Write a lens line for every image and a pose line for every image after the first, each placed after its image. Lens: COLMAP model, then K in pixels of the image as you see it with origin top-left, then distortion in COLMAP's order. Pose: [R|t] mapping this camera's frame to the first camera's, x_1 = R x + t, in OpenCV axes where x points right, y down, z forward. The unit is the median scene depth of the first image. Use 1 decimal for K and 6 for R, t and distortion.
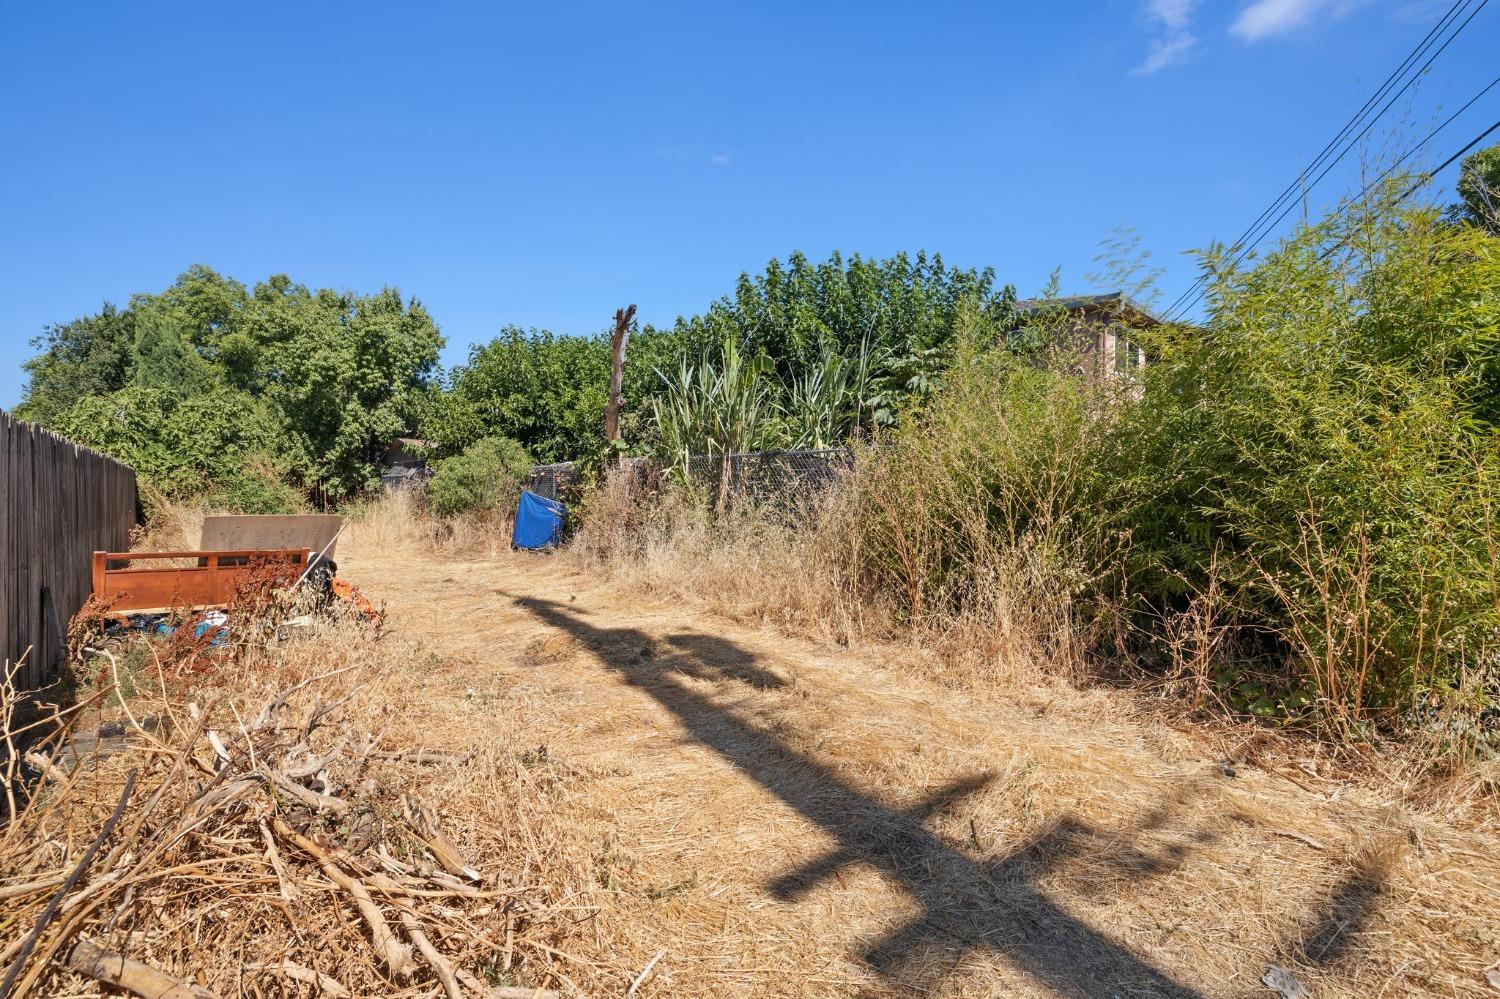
lens RADIAL K [[649.9, 0, 772.1], [0, 649.9, 495.6], [0, 0, 1]] dist [-0.000156, 0.000739]
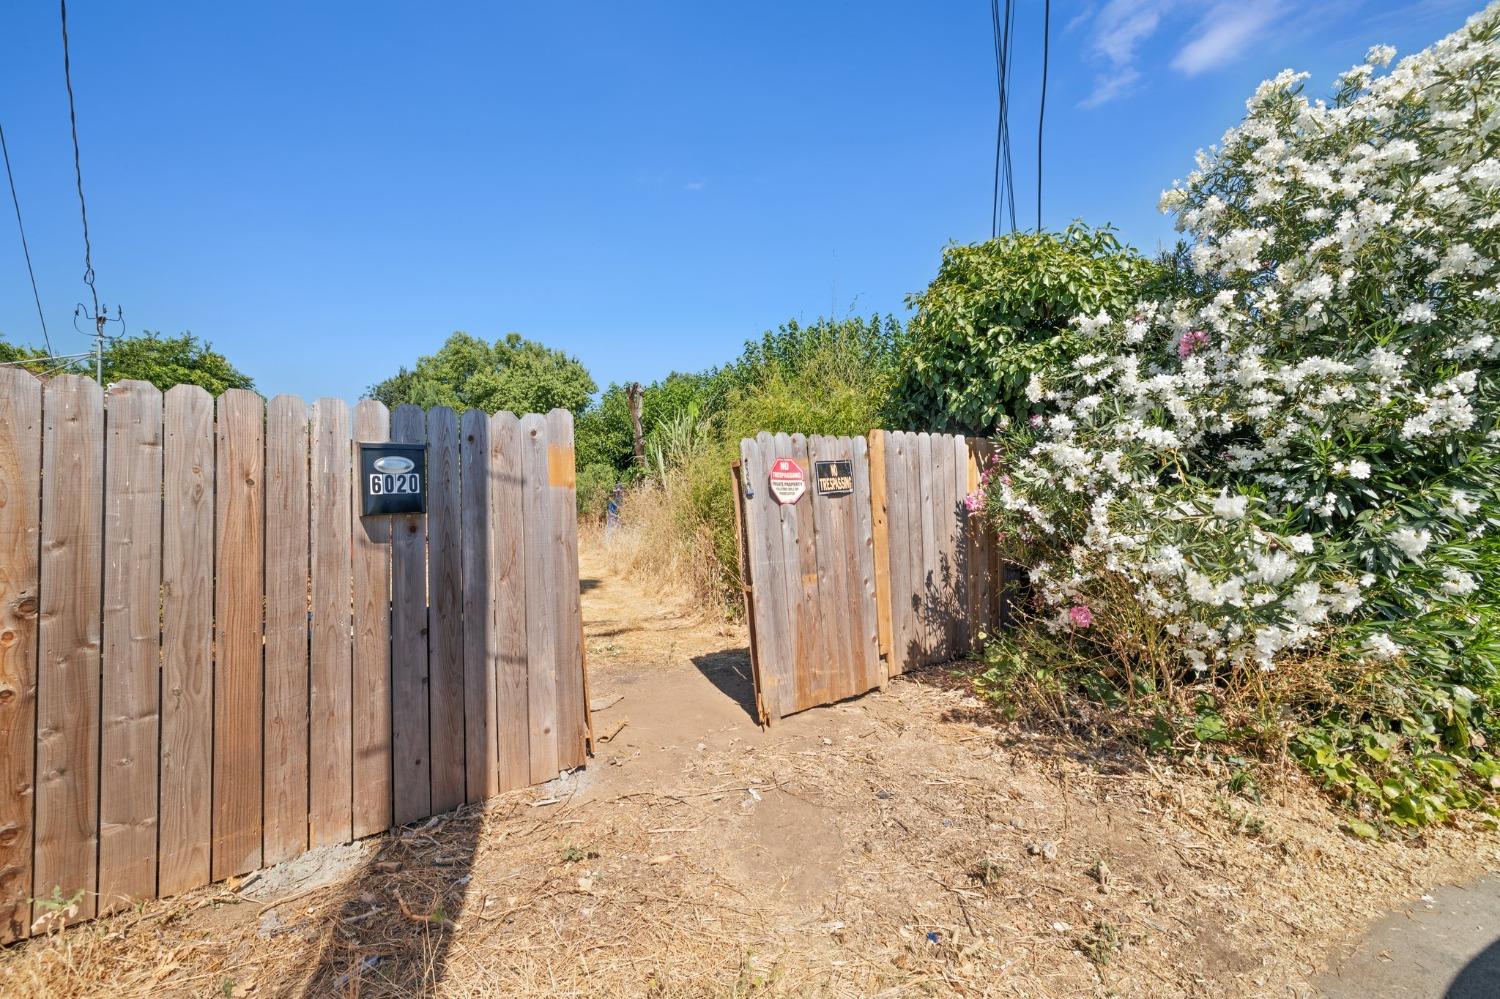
lens RADIAL K [[649.9, 0, 792.7], [0, 649.9, 492.1], [0, 0, 1]] dist [-0.000156, 0.000739]
pose [[0.961917, -0.013736, -0.272997, 0.278366], [0.011394, 0.999883, -0.010160, -0.006033], [0.273105, 0.006663, 0.961961, -0.191909]]
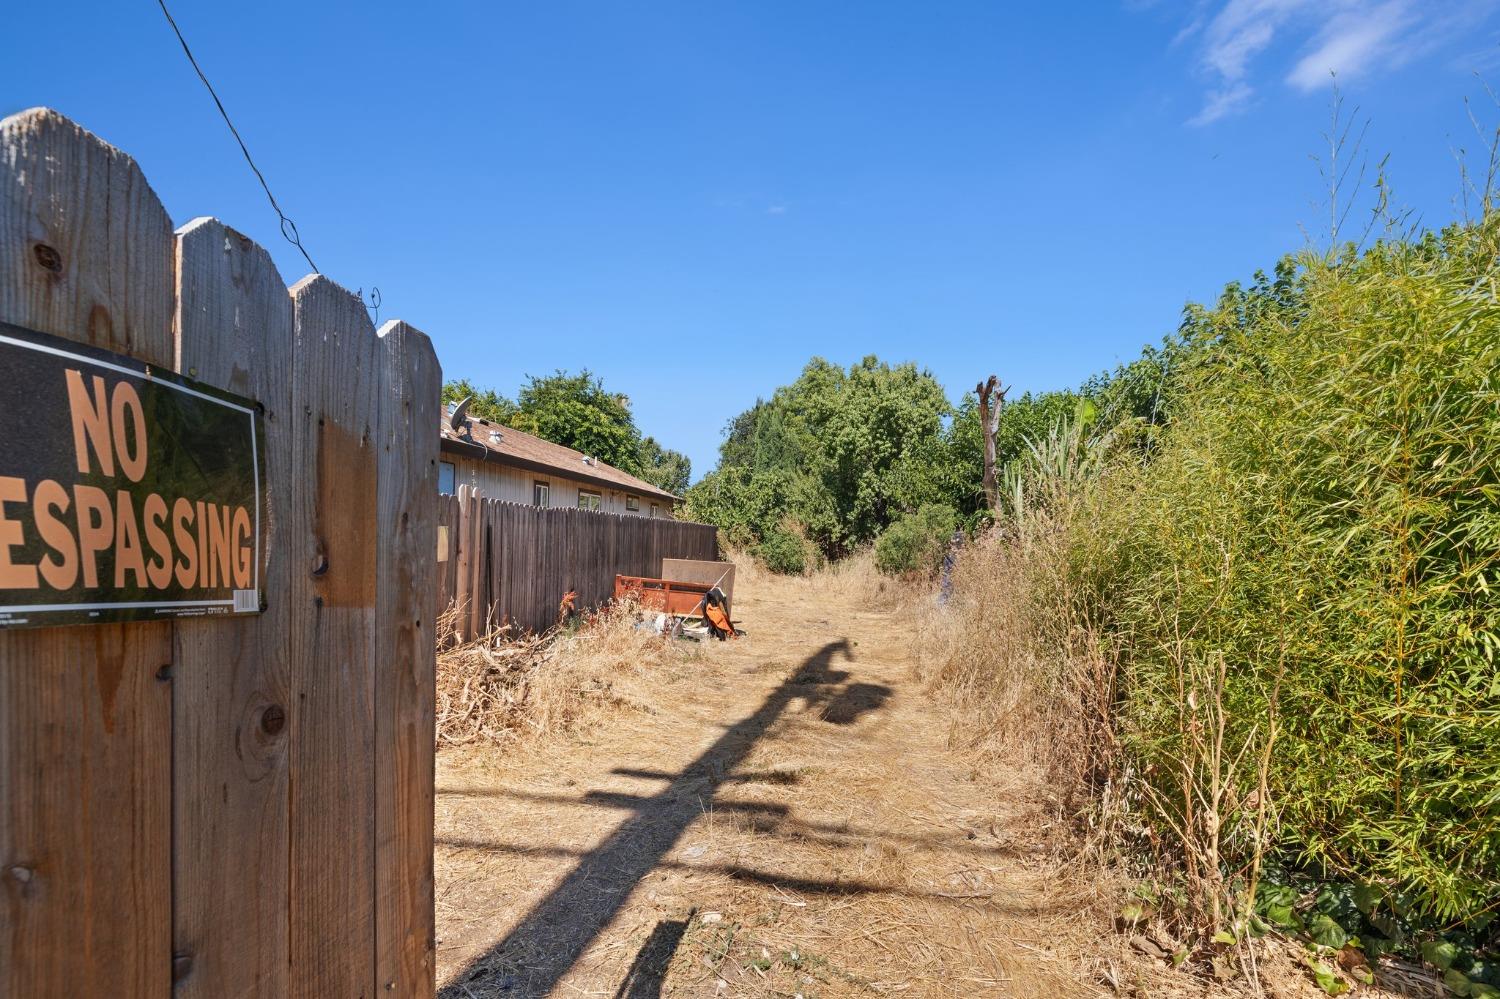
lens RADIAL K [[712.3, 0, 769.0], [0, 712.3, 627.6], [0, 0, 1]] dist [-0.026883, -0.000736]
pose [[0.680214, 0.128246, -0.721708, 0.193189], [-0.057148, 0.990858, 0.122210, -0.010555], [0.730783, -0.041885, 0.681324, -0.009761]]
